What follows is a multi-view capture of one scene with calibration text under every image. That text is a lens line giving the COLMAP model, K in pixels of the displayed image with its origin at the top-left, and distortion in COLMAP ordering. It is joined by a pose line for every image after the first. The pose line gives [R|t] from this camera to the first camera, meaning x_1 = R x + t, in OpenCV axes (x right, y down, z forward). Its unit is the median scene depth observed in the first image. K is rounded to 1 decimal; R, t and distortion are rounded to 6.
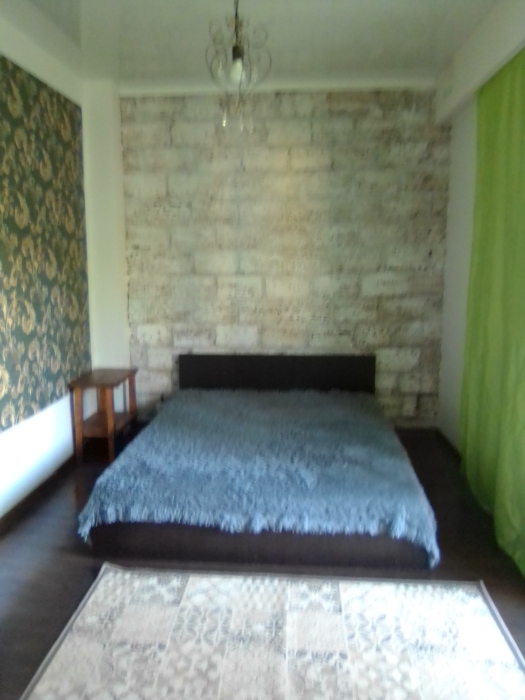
lens RADIAL K [[563.0, 0, 262.6], [0, 563.0, 352.9], [0, 0, 1]] dist [-0.009589, -0.009712]
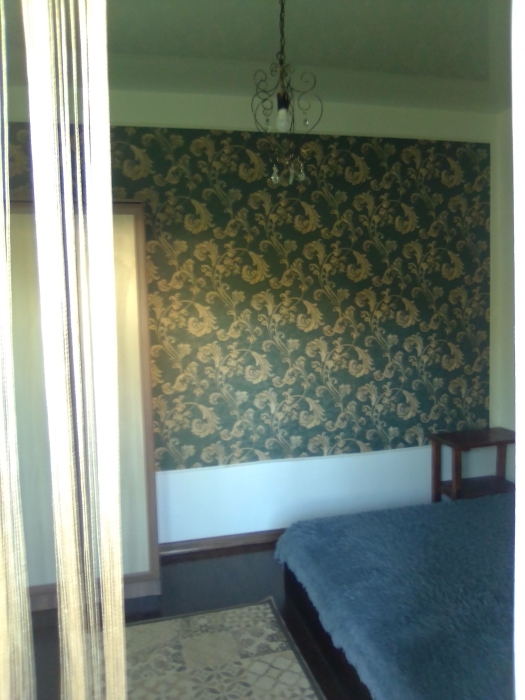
lens RADIAL K [[563.0, 0, 262.2], [0, 563.0, 346.5], [0, 0, 1]] dist [-0.009589, -0.009712]
pose [[0.320609, 0.063763, -0.945063, 0.858250], [-0.134456, 0.990692, 0.021228, -0.141414], [0.937620, 0.120263, 0.326198, 0.715227]]
